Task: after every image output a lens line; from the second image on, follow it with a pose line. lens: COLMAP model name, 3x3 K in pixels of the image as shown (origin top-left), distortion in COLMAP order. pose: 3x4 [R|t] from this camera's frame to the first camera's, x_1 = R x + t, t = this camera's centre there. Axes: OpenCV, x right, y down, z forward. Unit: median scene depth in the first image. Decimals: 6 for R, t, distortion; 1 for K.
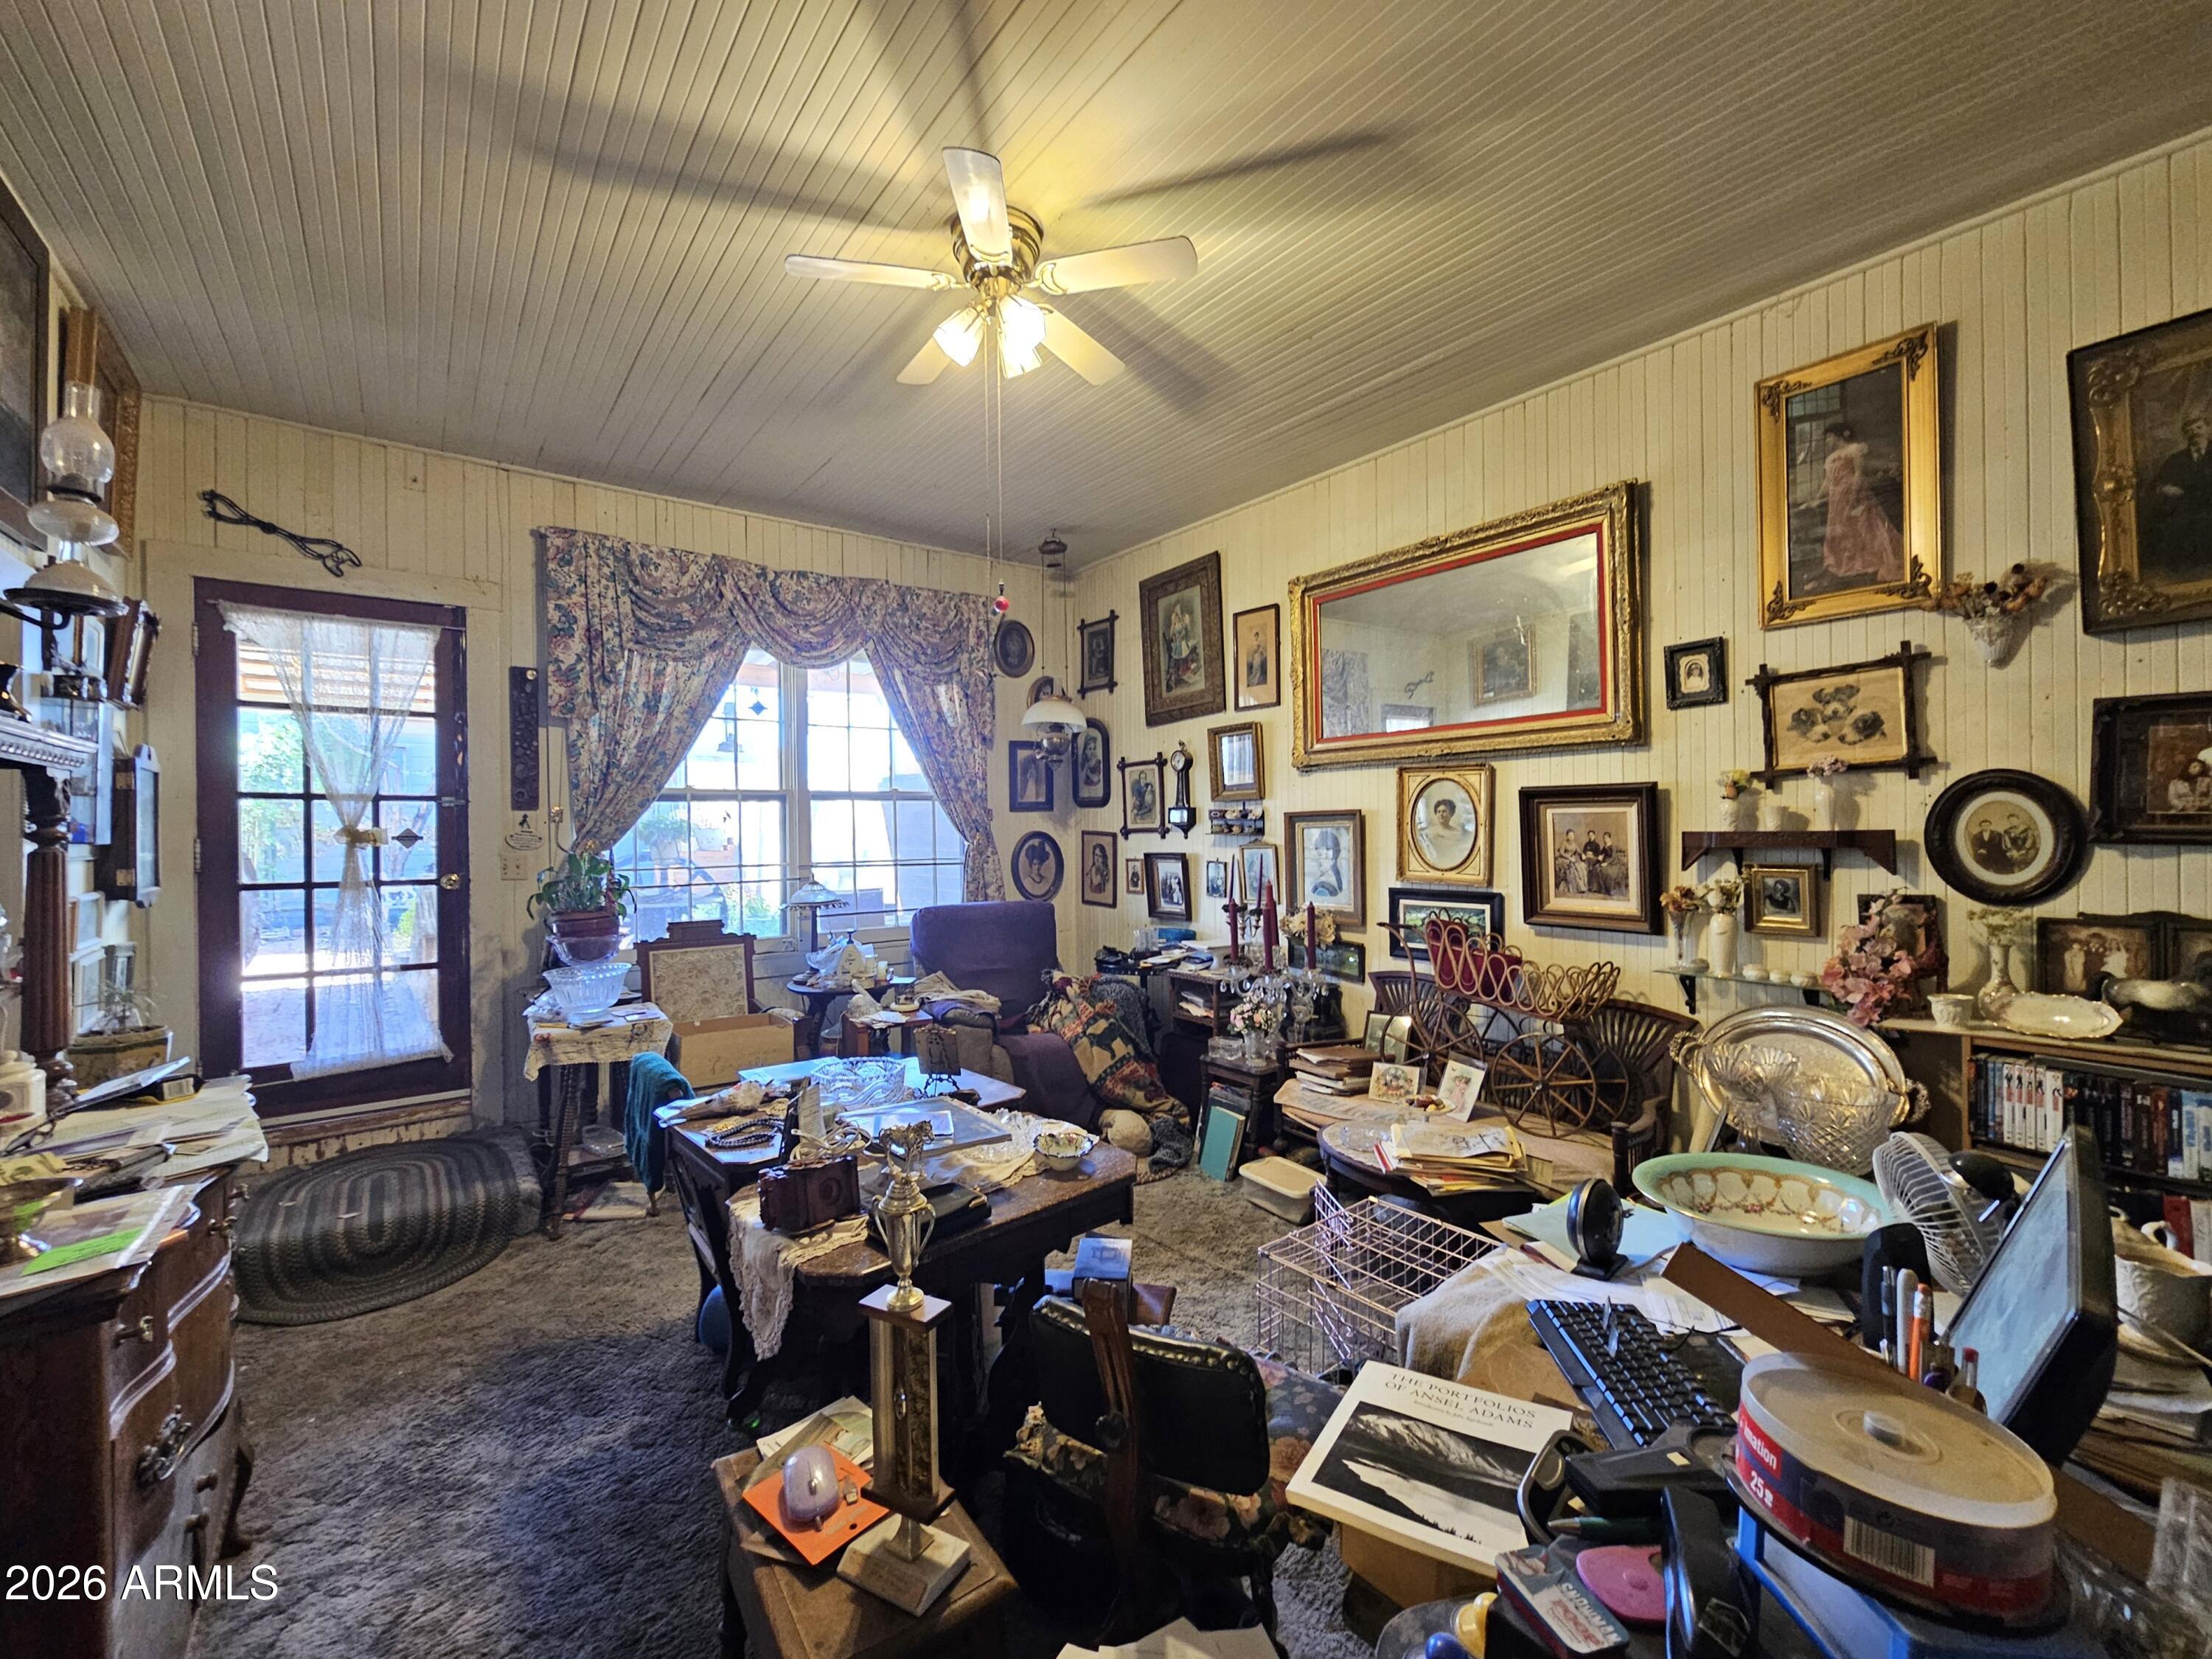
lens RADIAL K [[901.3, 0, 1089.7], [0, 901.3, 835.8], [0, 0, 1]] dist [-0.001712, -0.000697]
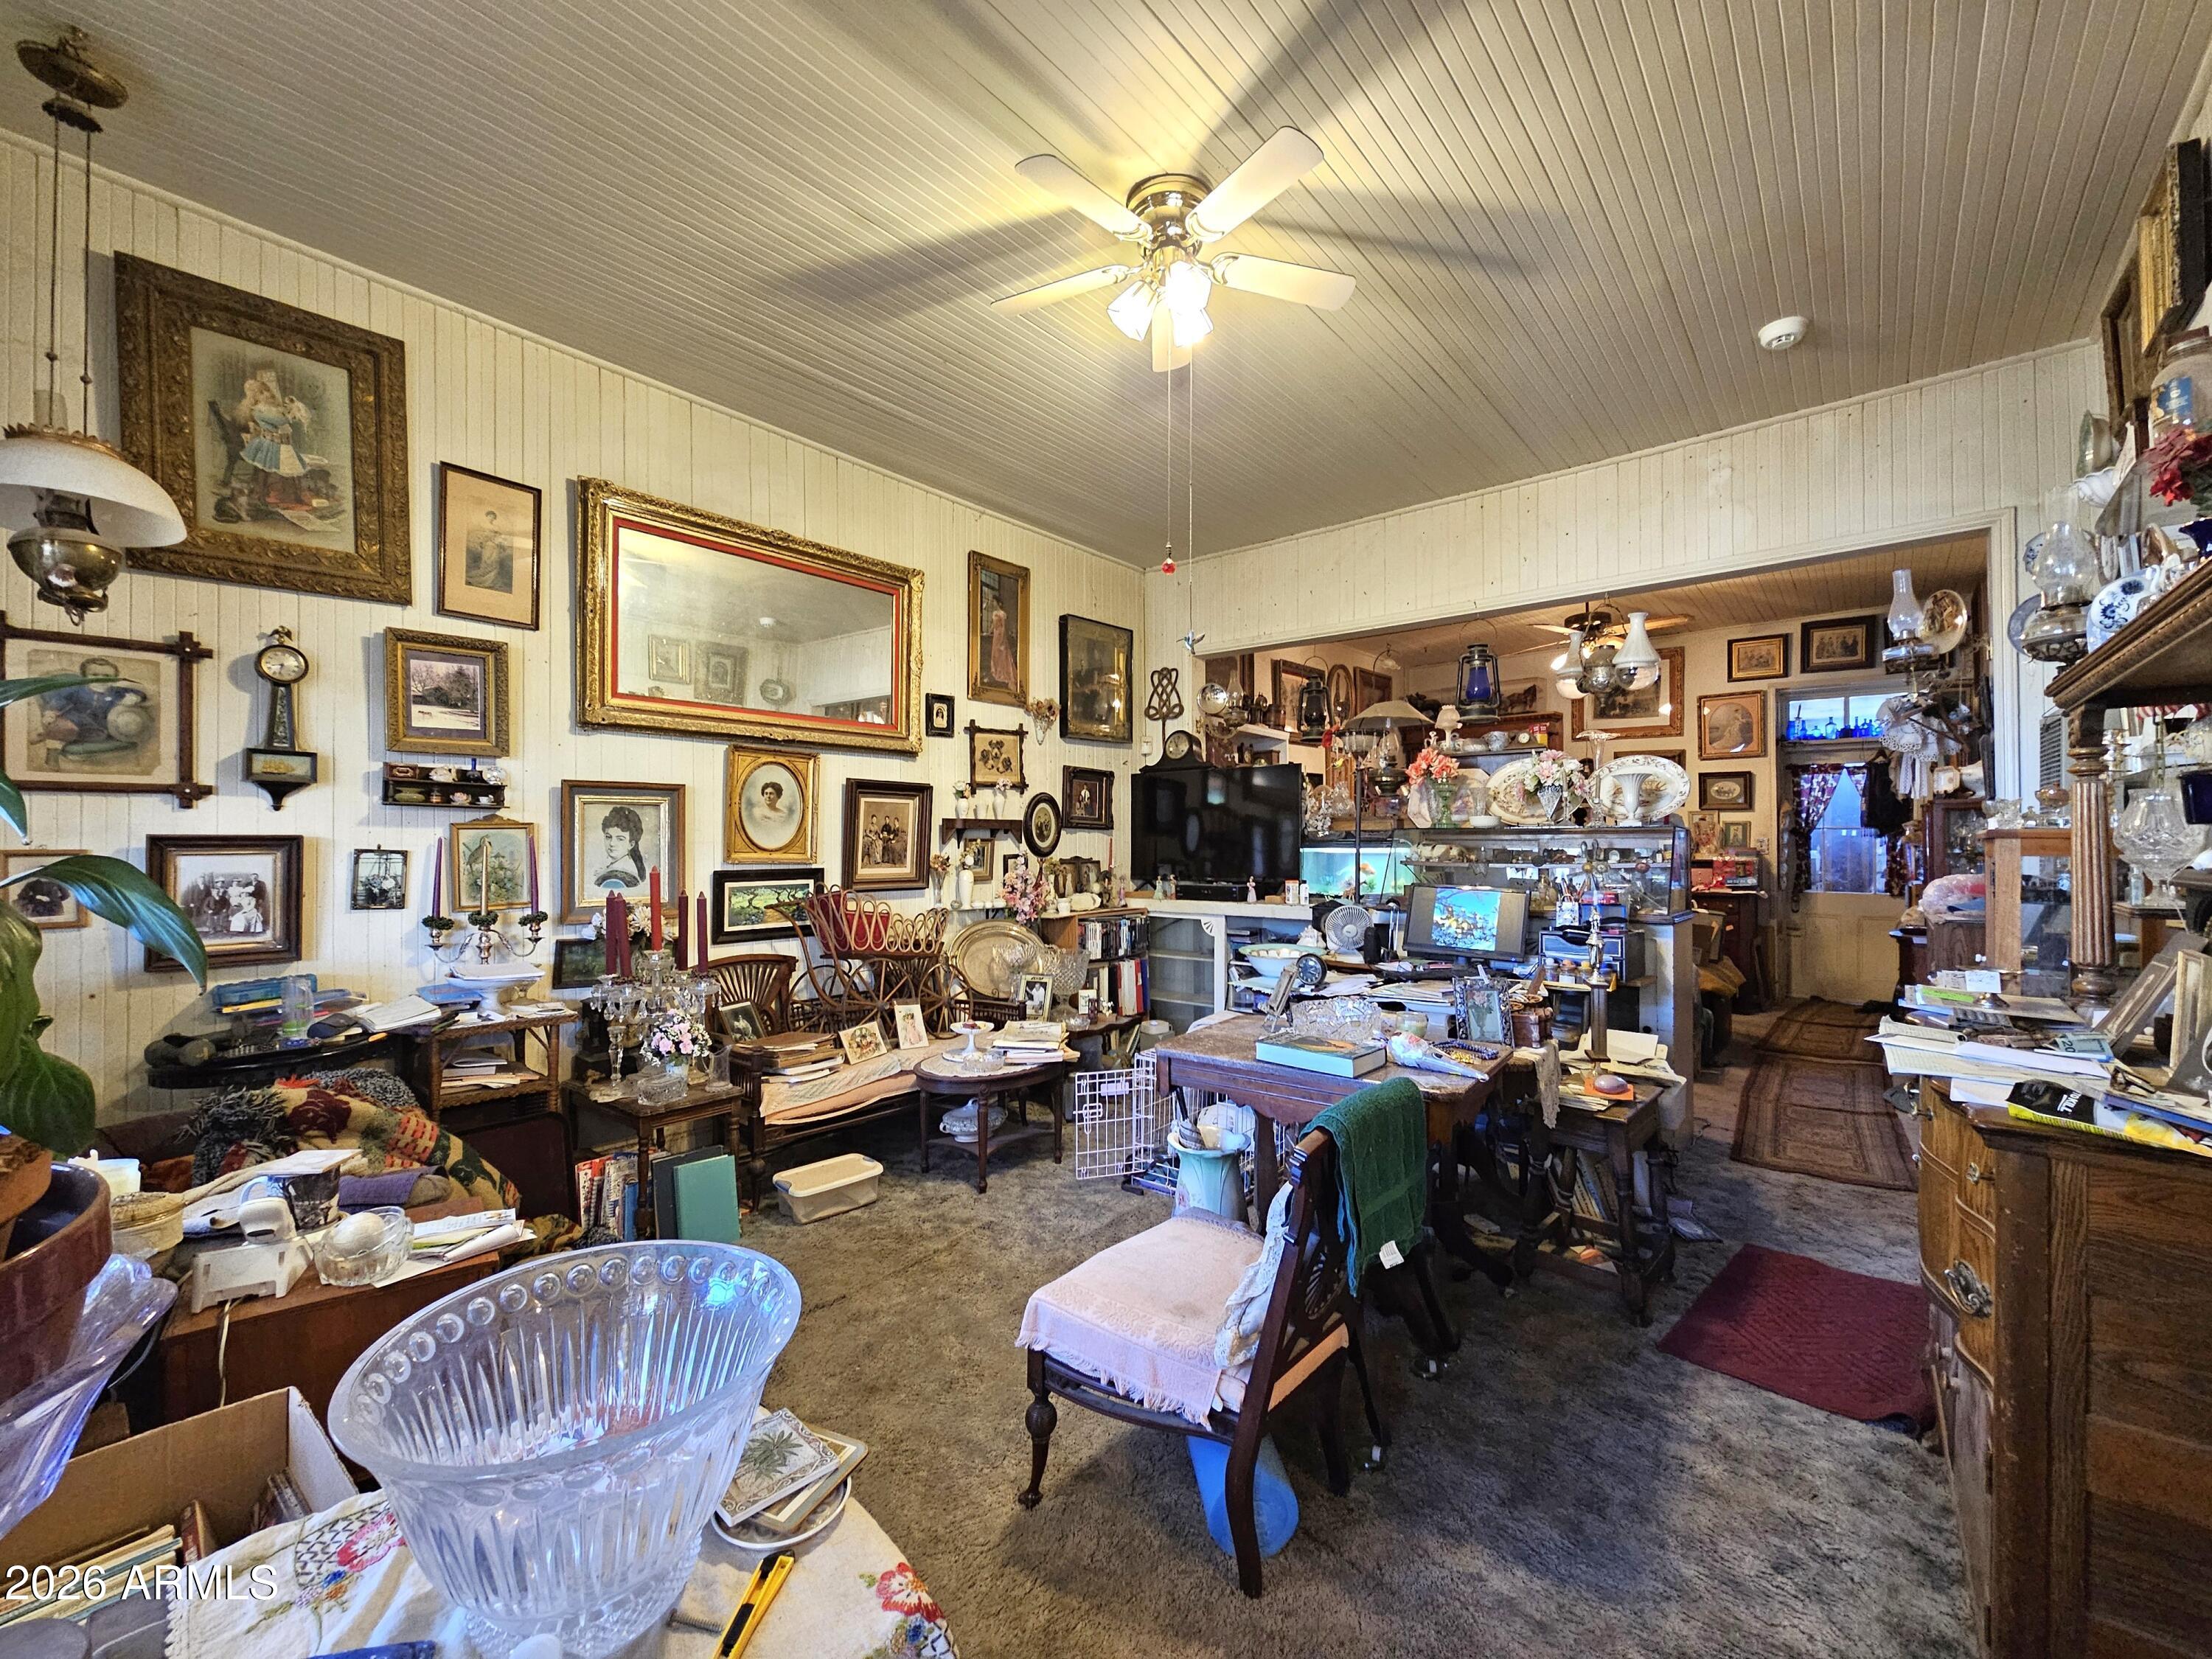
lens RADIAL K [[901.3, 0, 1095.3], [0, 901.3, 829.2], [0, 0, 1]] dist [-0.001712, -0.000697]
pose [[-0.213145, 0.017628, 0.976862, -0.853135], [-0.000952, 0.999833, -0.018251, 0.039961], [-0.977020, -0.004821, -0.213093, 1.038889]]
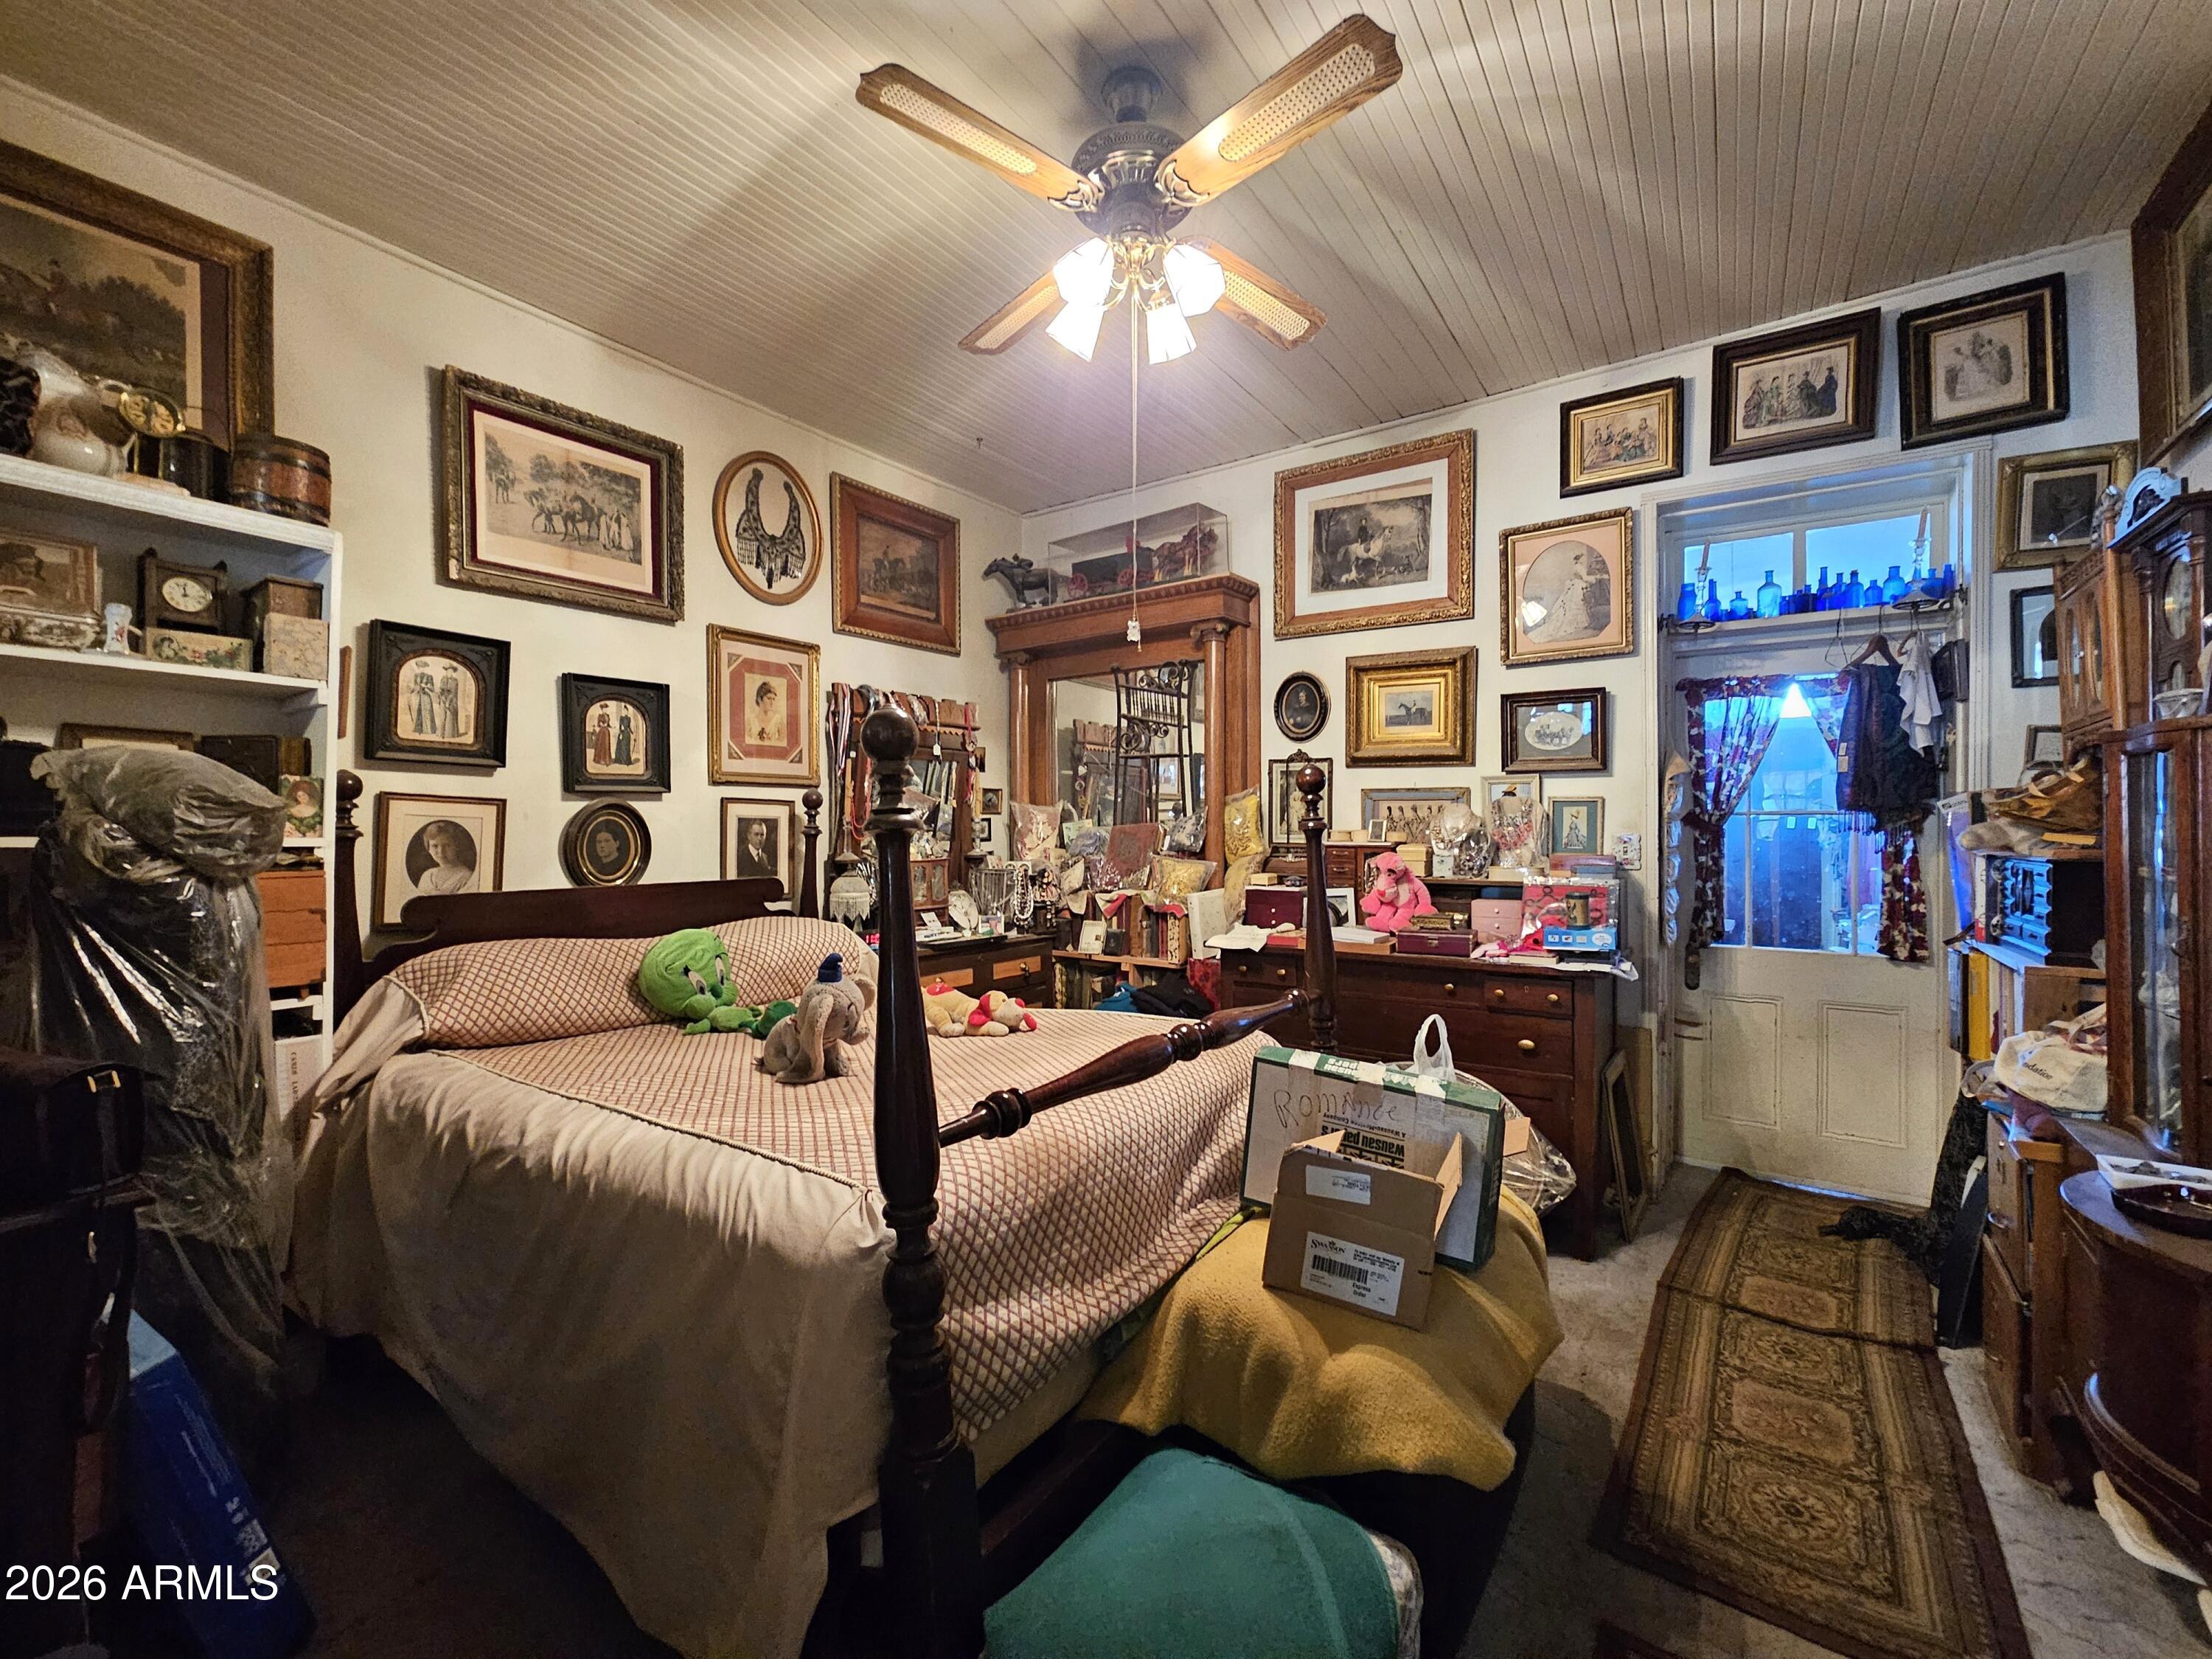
lens RADIAL K [[901.3, 0, 1098.5], [0, 901.3, 826.4], [0, 0, 1]] dist [-0.001712, -0.000697]
pose [[-0.305939, 0.010595, 0.951992, -0.425186], [-0.001395, 0.999932, -0.011577, 0.033061], [-0.952050, -0.004870, -0.305903, 0.541589]]
